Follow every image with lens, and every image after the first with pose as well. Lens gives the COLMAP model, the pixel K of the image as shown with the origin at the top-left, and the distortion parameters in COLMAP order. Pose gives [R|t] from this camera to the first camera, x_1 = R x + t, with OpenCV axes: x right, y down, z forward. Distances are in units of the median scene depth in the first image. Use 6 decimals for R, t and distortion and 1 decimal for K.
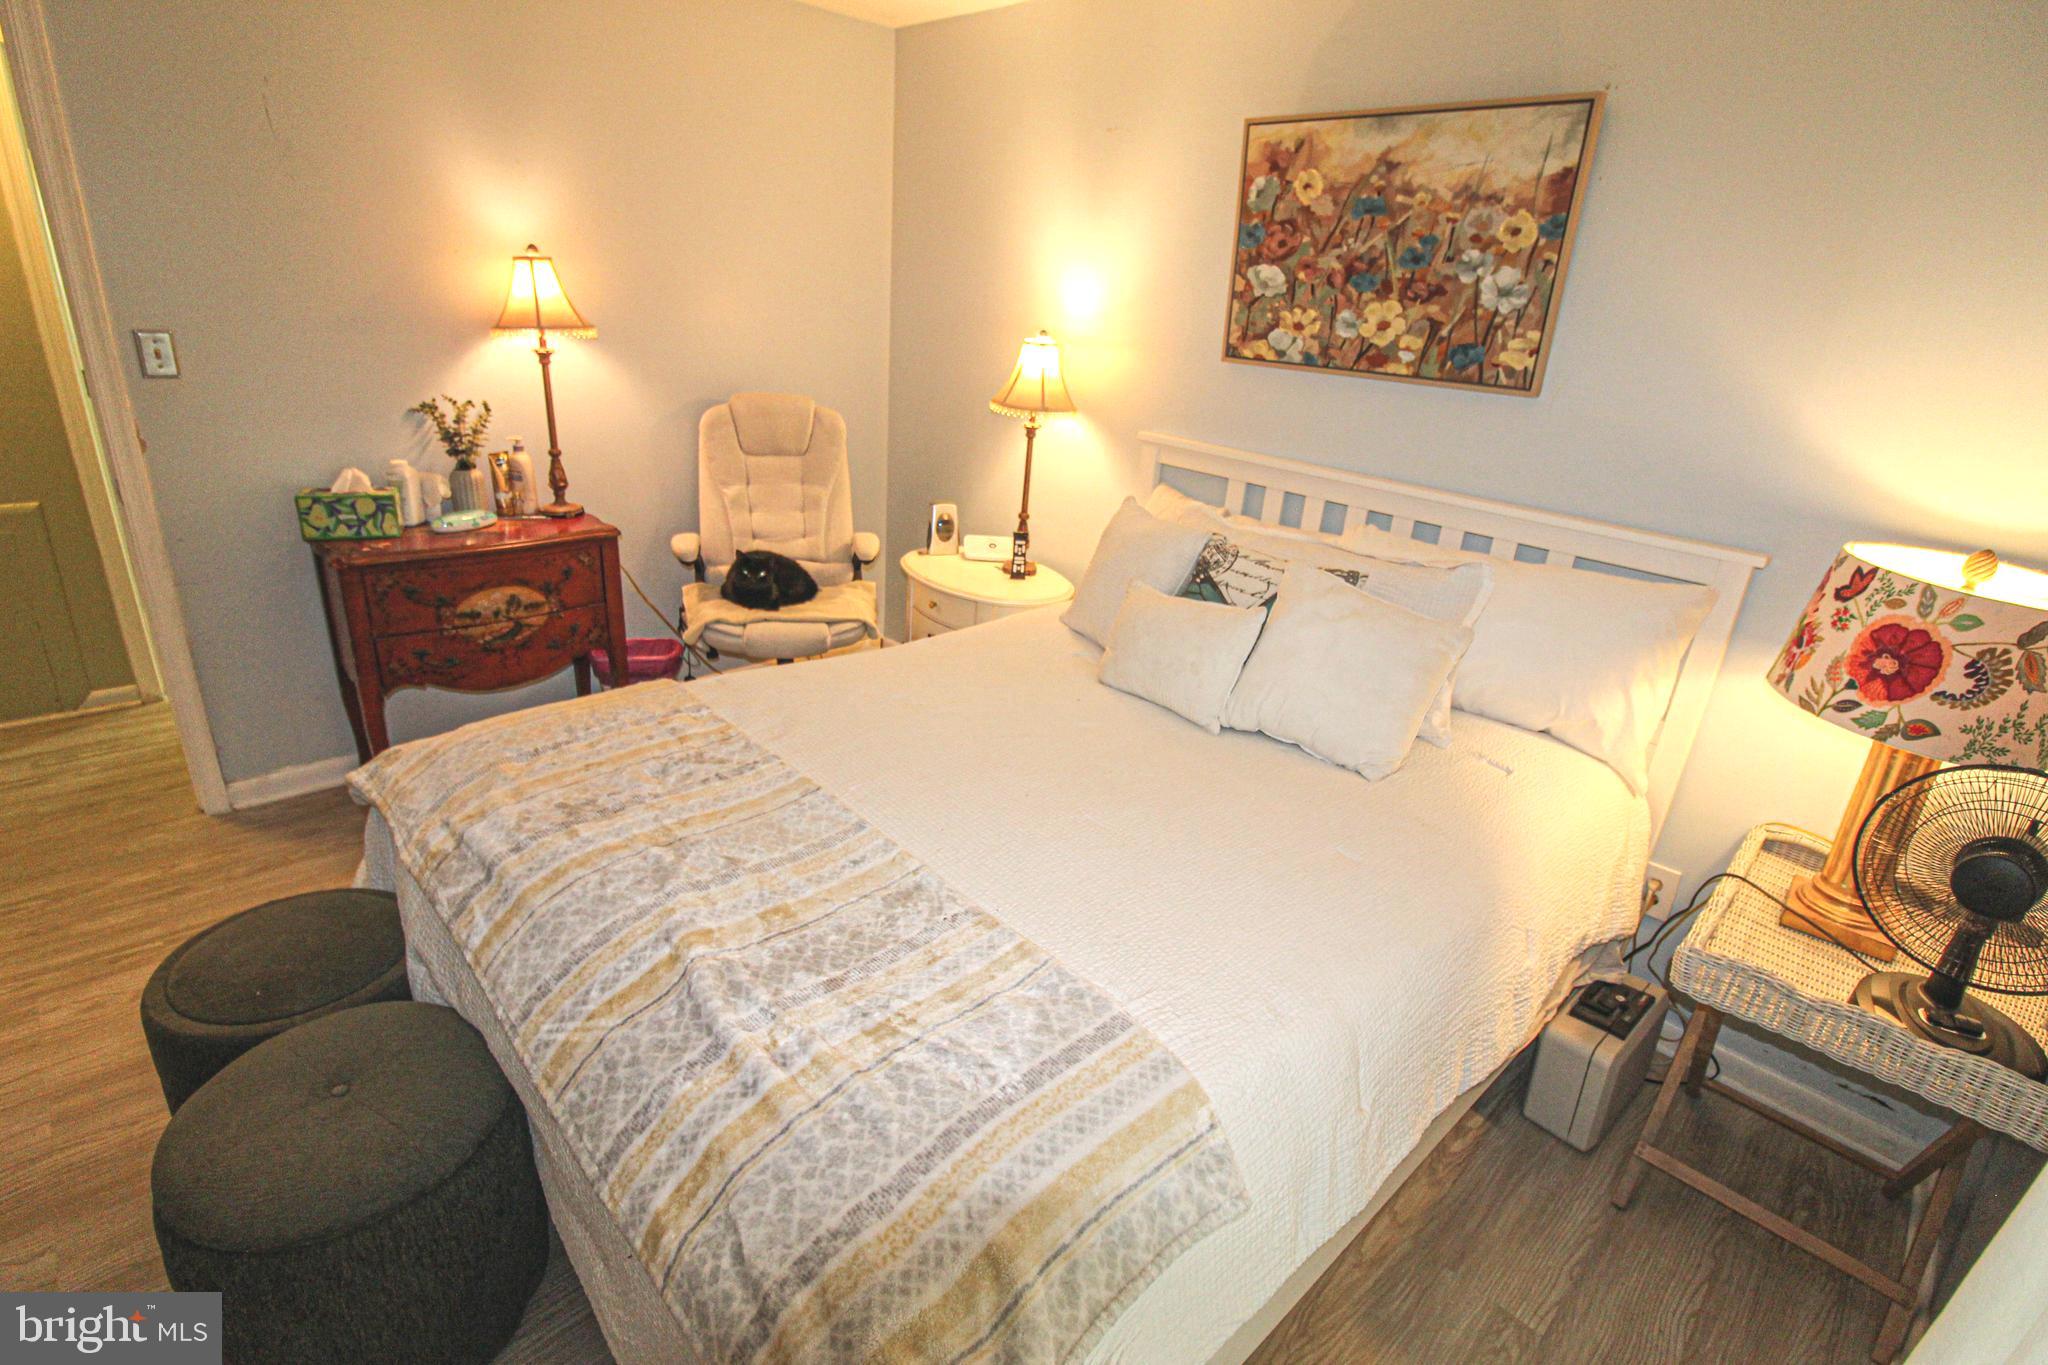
lens RADIAL K [[949.5, 0, 1035.0], [0, 949.5, 669.0], [0, 0, 1]] dist [0.002759, -0.015644]
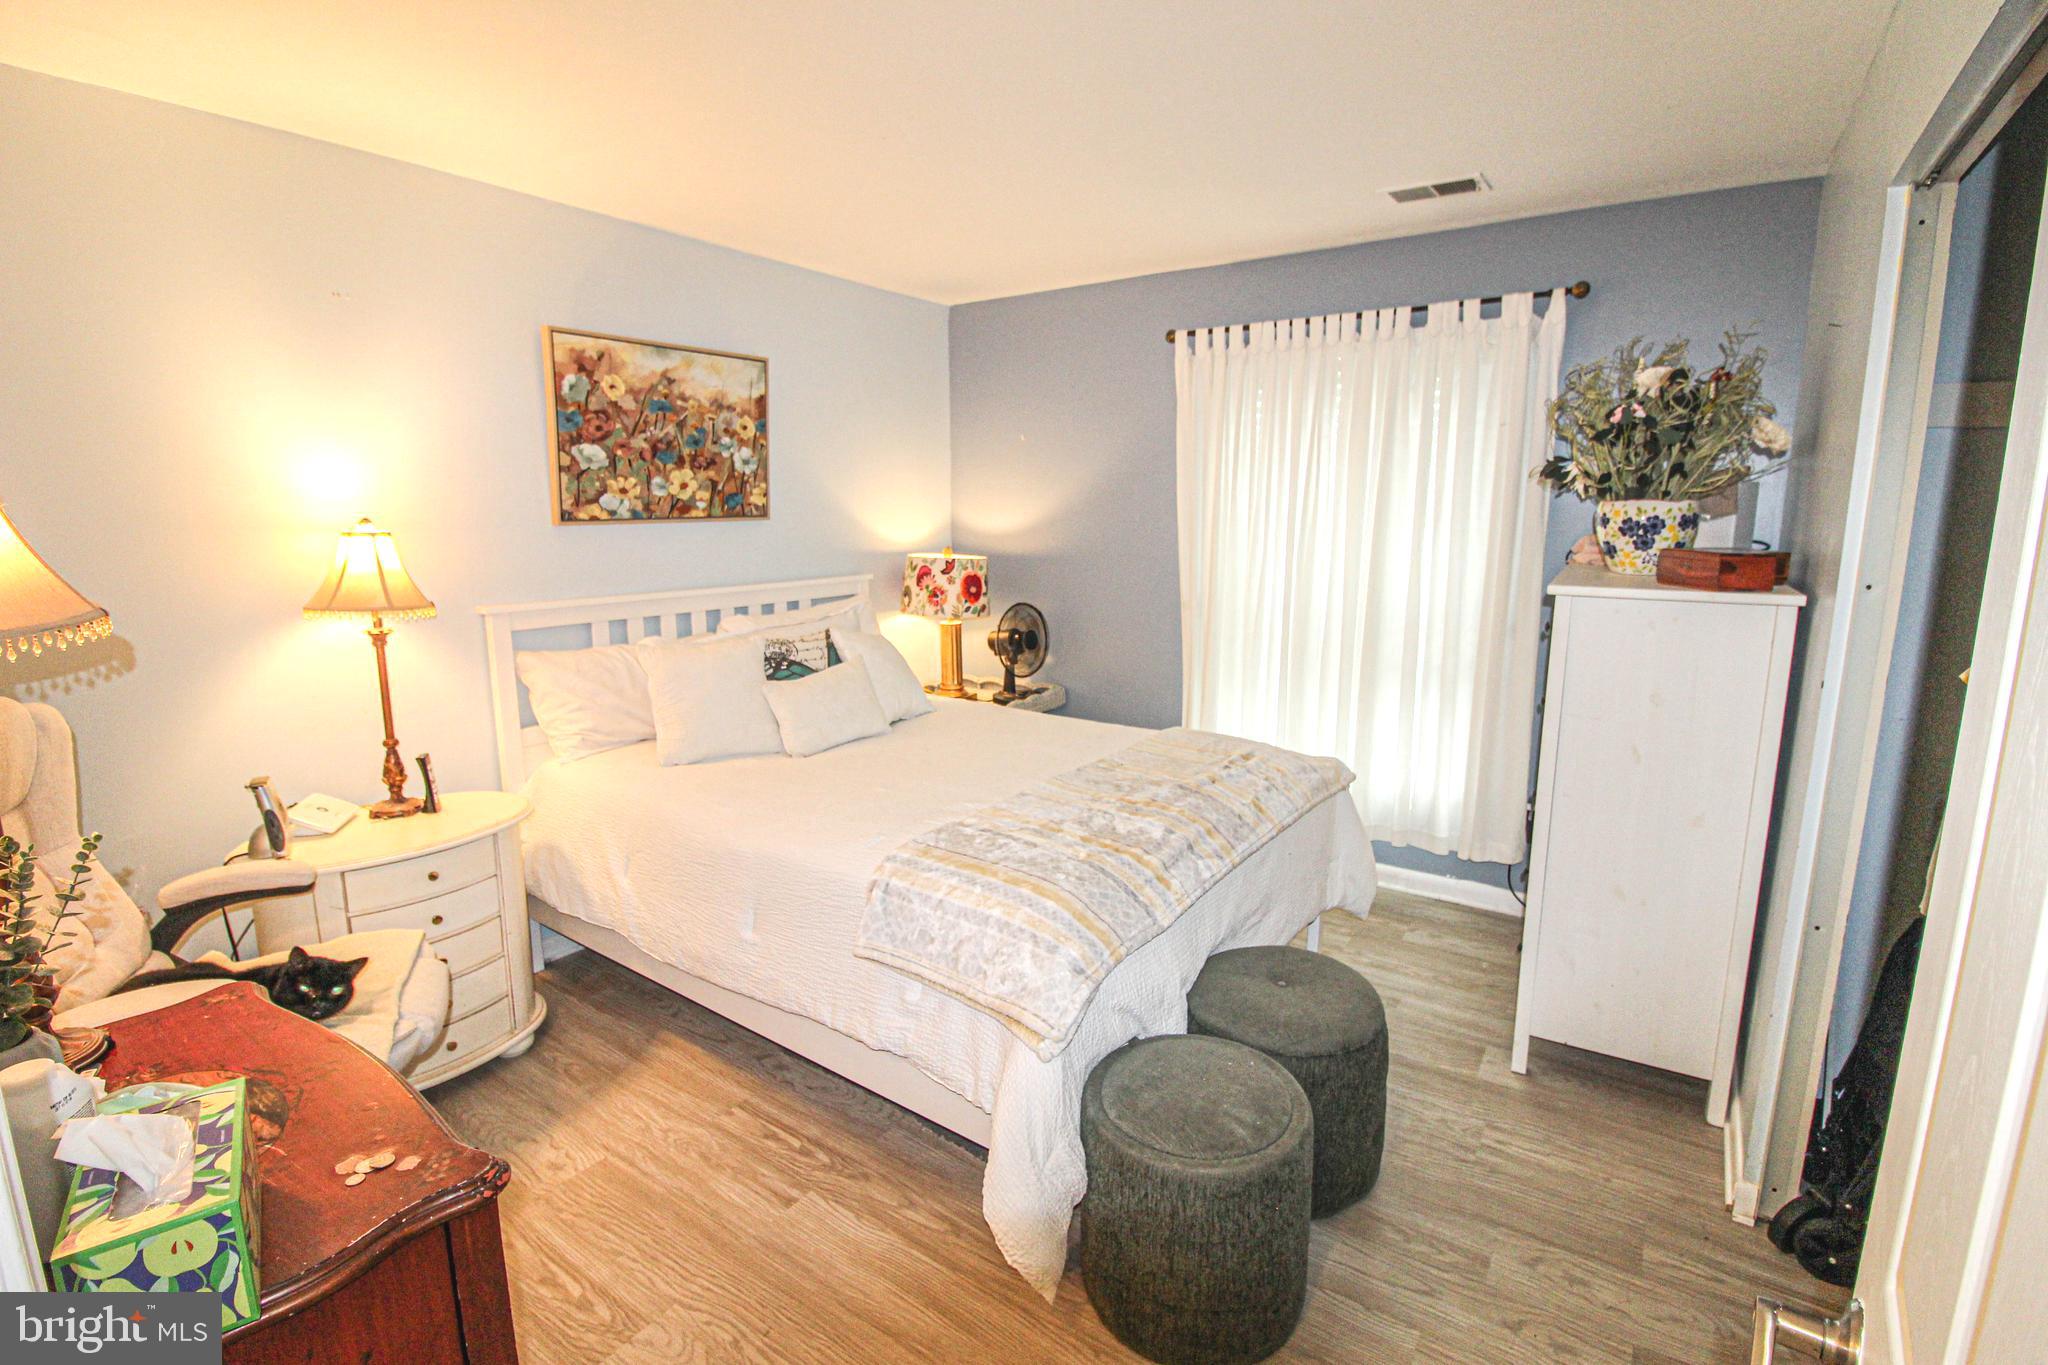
lens RADIAL K [[927.5, 0, 1053.9], [0, 927.5, 661.8], [0, 0, 1]] dist [0.001811, -0.010061]
pose [[-0.208827, -0.240399, 0.947945, -1.118695], [0.343752, 0.889417, 0.301283, -0.350007], [-0.915547, 0.388774, -0.103096, 0.726219]]
